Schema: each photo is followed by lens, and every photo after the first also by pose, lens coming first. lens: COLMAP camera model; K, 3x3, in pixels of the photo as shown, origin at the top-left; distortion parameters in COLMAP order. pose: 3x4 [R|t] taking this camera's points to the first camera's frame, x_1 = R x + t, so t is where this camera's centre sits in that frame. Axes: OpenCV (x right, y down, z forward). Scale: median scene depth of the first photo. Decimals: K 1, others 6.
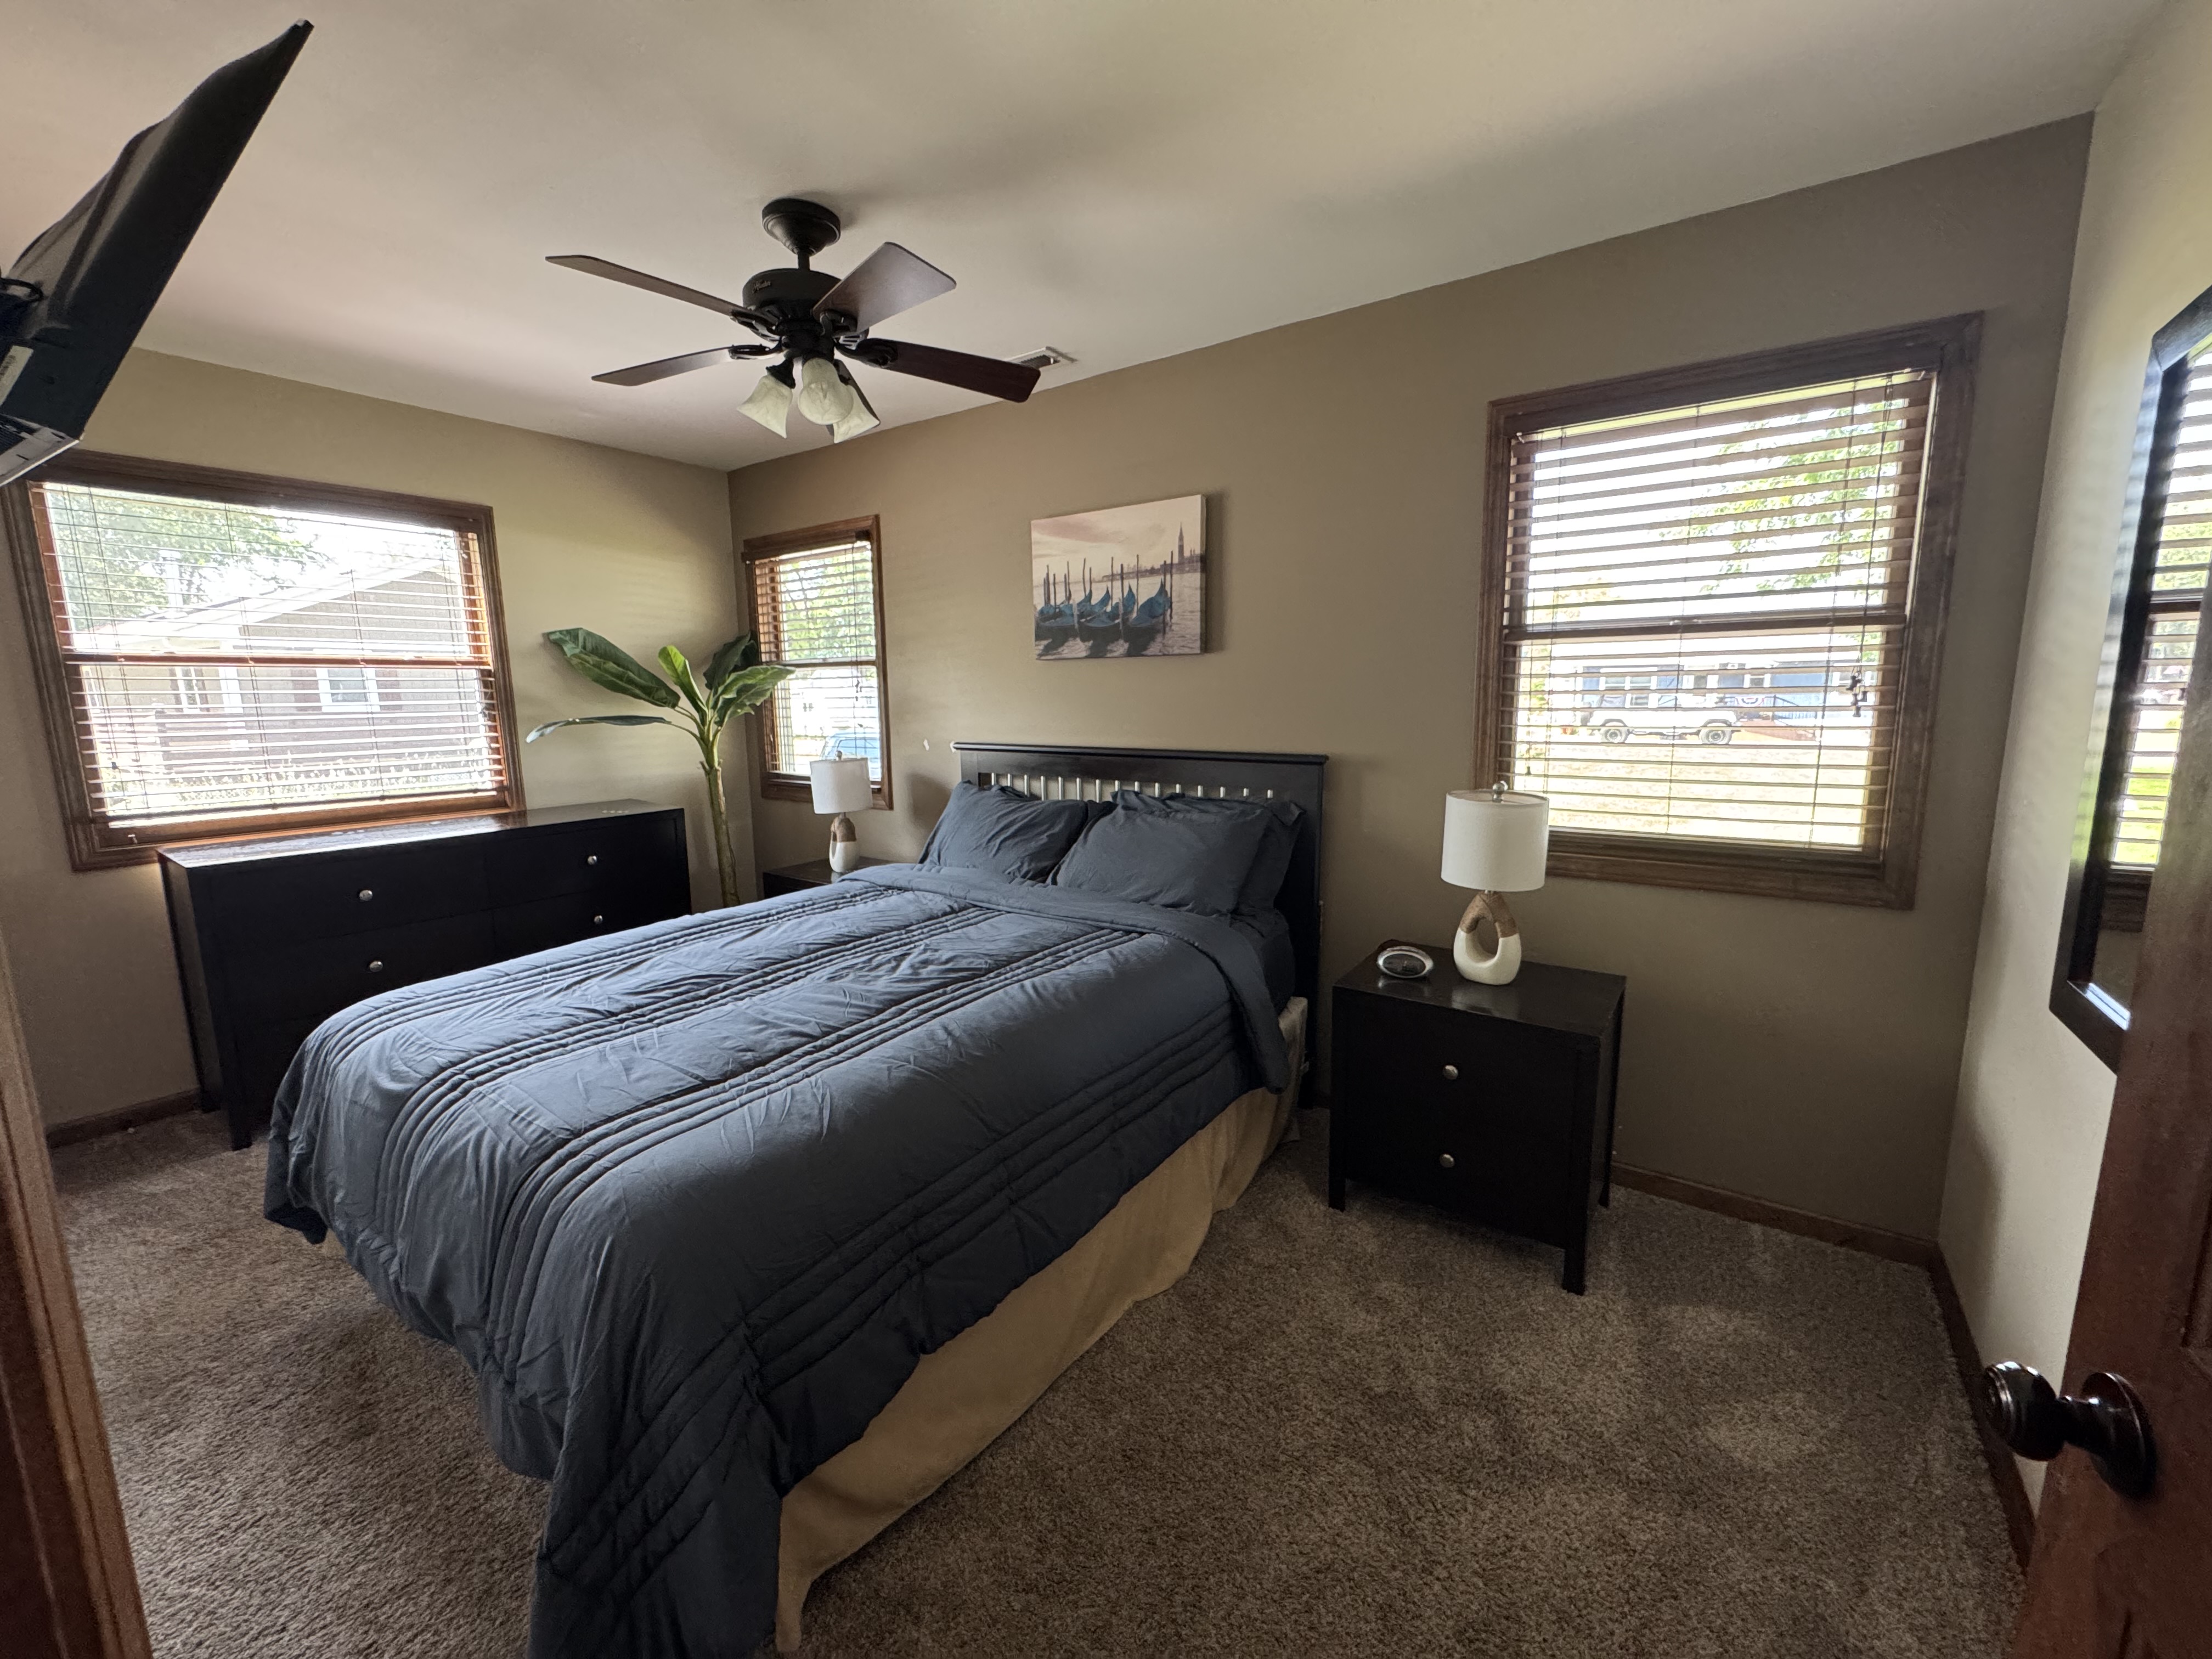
lens RADIAL K [[882.1, 0, 1104.1], [0, 882.1, 812.7], [0, 0, 1]] dist [-0.000885, -0.000029]
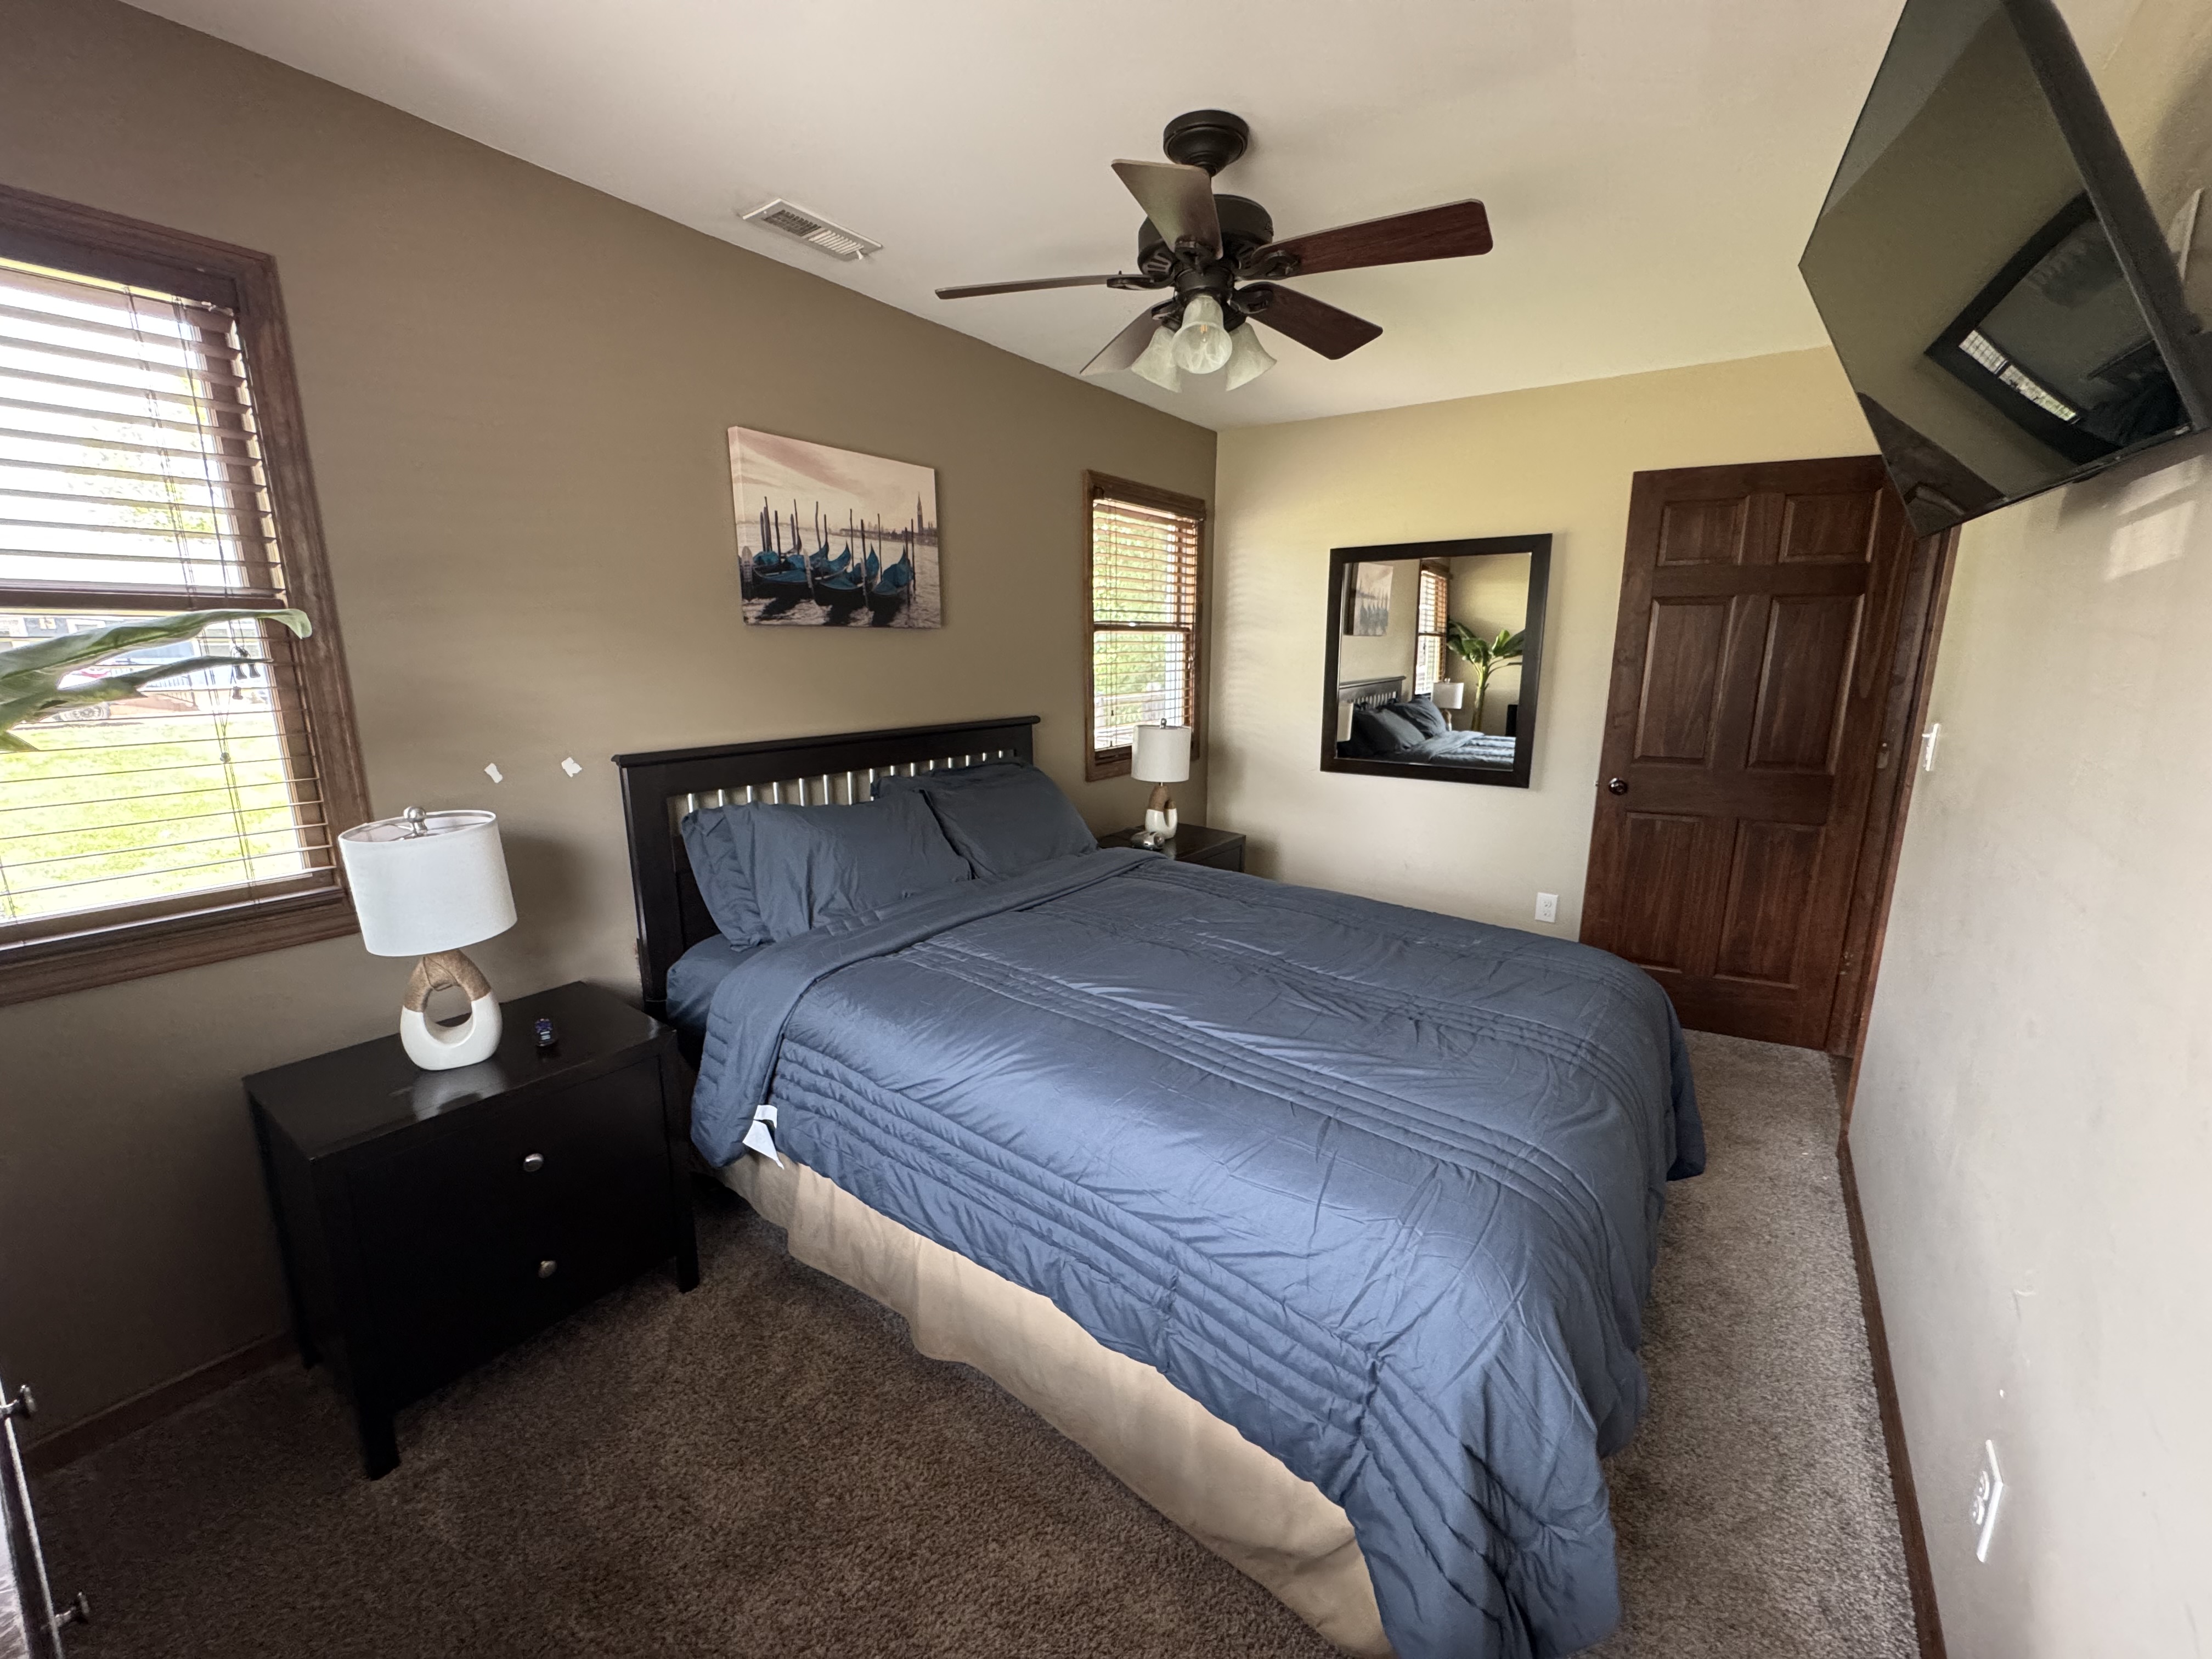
lens RADIAL K [[882.1, 0, 1103.2], [0, 882.1, 842.2], [0, 0, 1]] dist [-0.000885, -0.000029]
pose [[0.004370, -0.196898, 0.980414, -0.896777], [0.153026, 0.969008, 0.193925, -0.103604], [-0.988213, 0.149181, 0.034365, 0.774547]]
